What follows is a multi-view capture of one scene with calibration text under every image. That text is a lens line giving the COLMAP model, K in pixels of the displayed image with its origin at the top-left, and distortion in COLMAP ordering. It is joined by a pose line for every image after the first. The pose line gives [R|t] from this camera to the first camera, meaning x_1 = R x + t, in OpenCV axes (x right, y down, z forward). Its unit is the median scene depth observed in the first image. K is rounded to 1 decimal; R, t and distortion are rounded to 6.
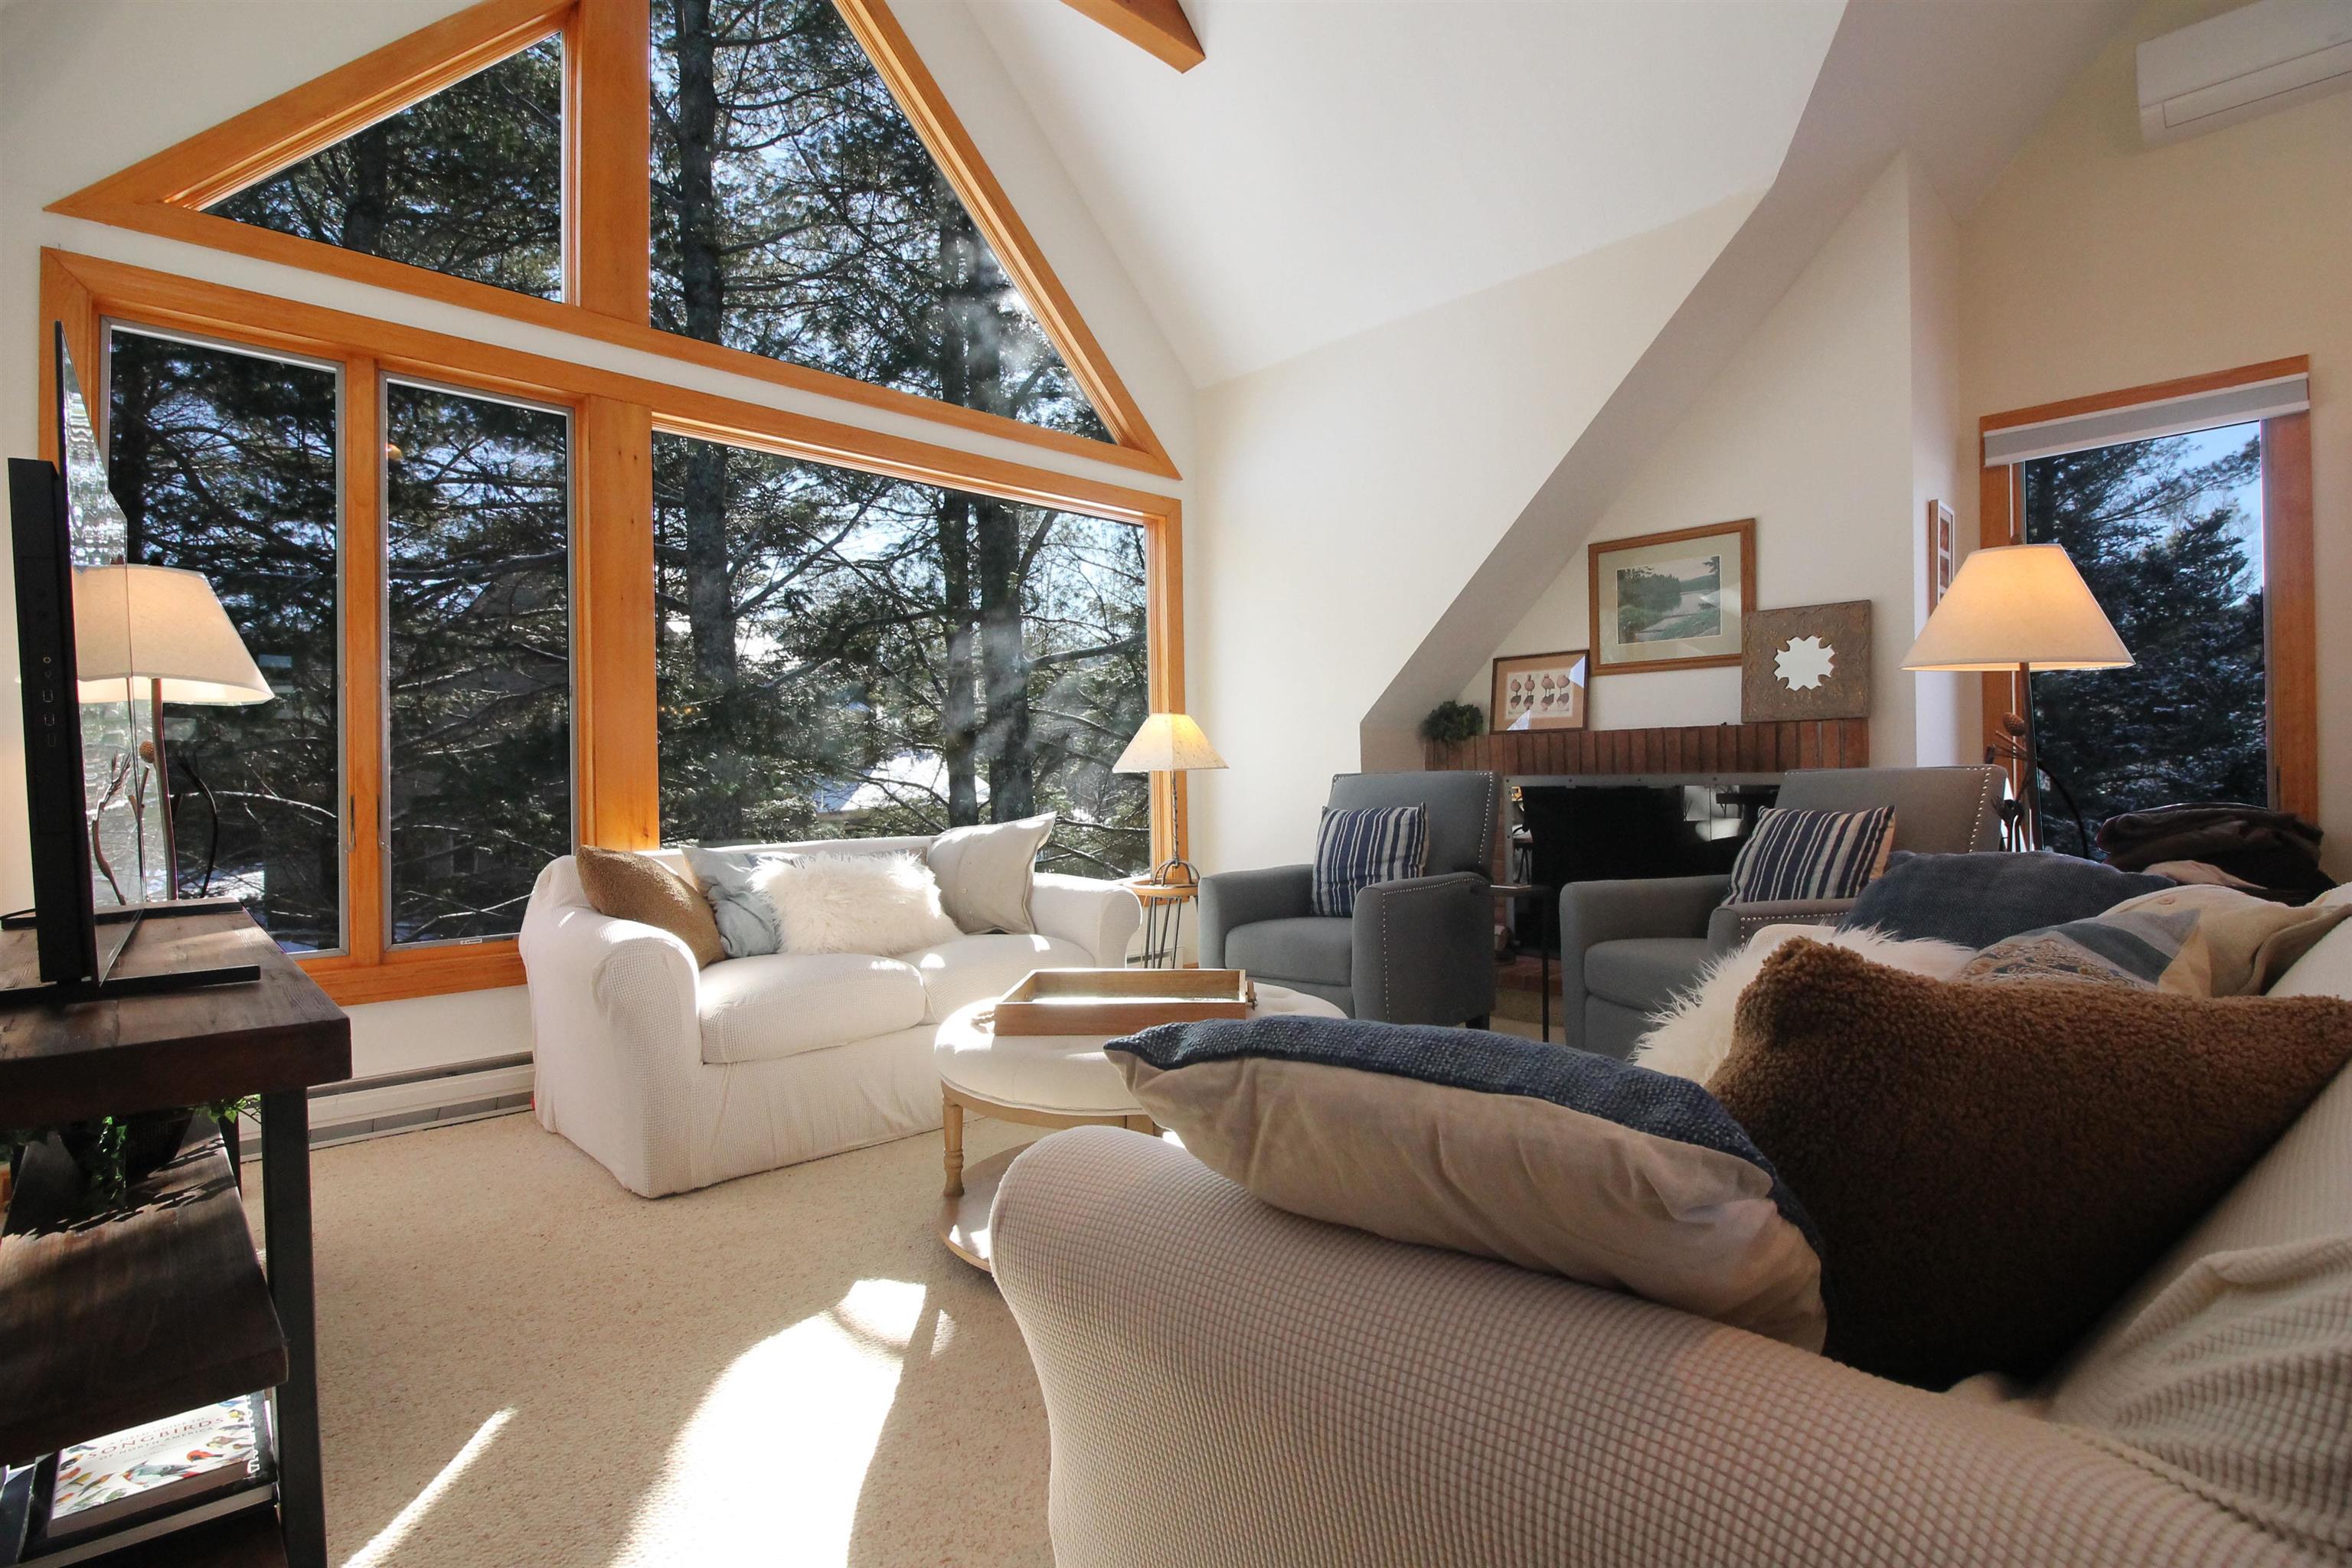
lens RADIAL K [[1104.2, 0, 1179.9], [0, 1104.2, 776.3], [0, 0, 1]] dist [-0.002897, -0.000358]
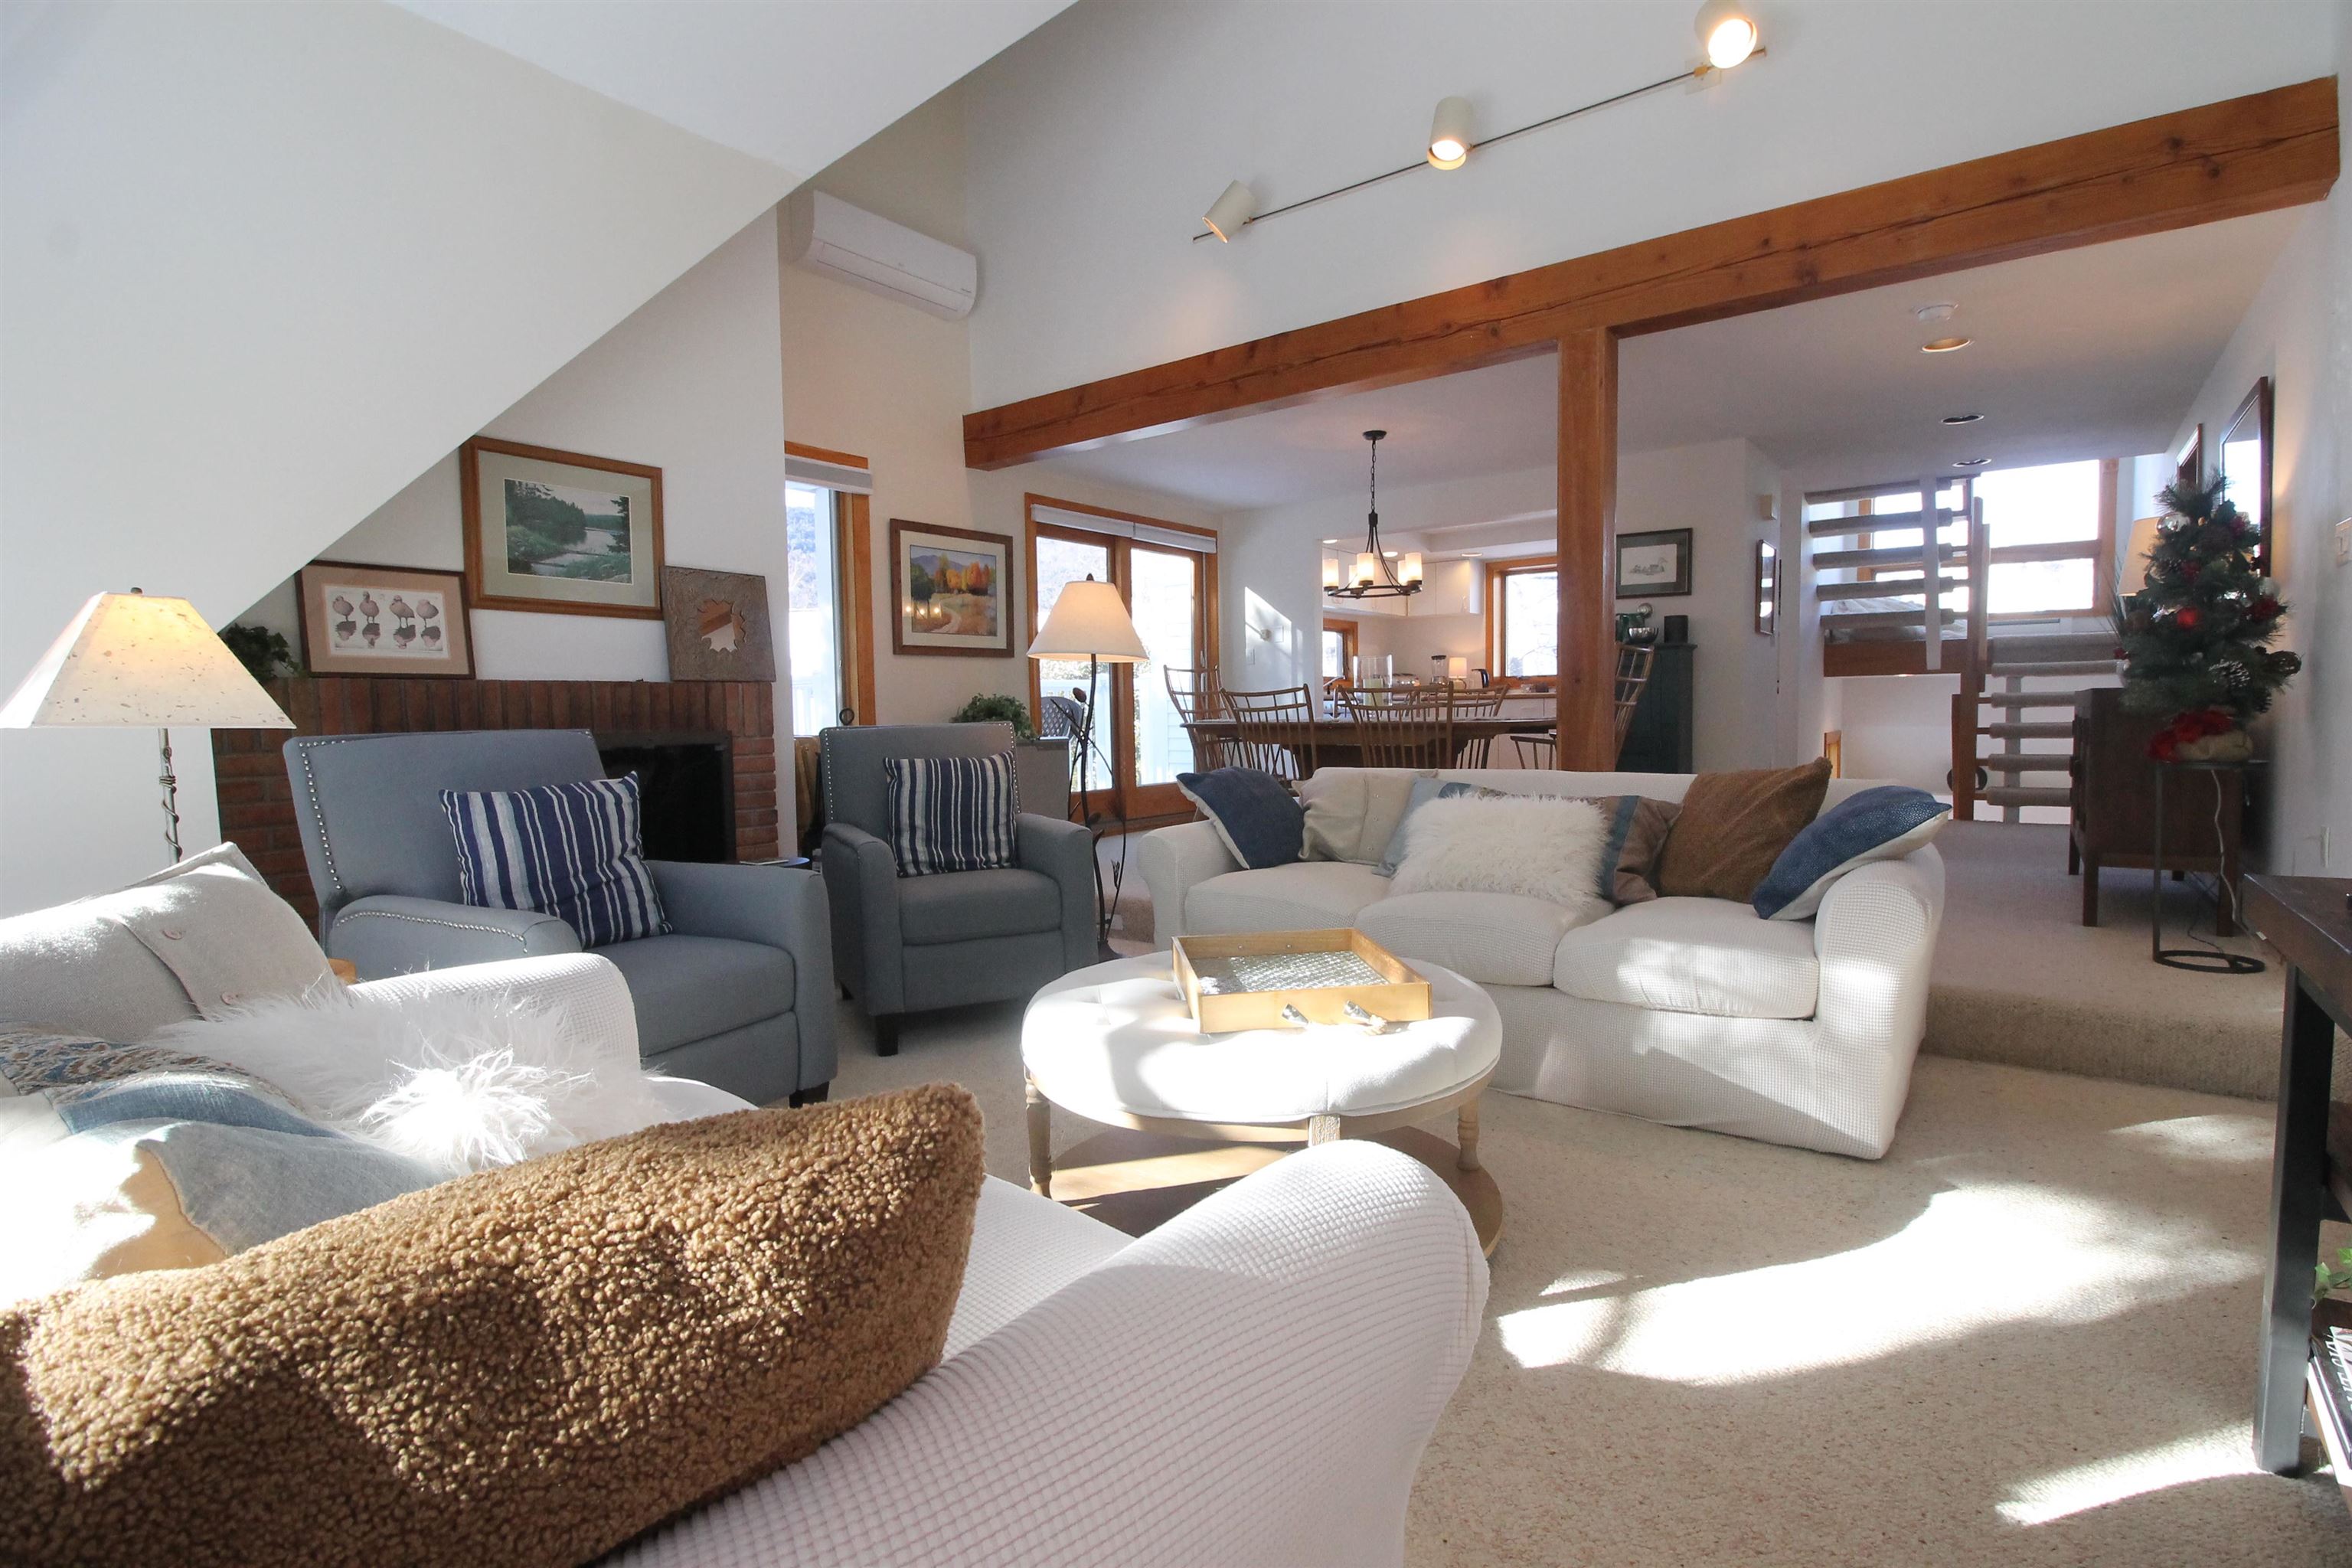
lens RADIAL K [[1104.2, 0, 1180.6], [0, 1104.2, 790.1], [0, 0, 1]] dist [-0.002897, -0.000358]
pose [[-0.168726, -0.059469, 0.983867, -0.503612], [0.015411, 0.997897, 0.062959, -0.005174], [-0.985542, 0.025786, -0.167455, 0.683840]]
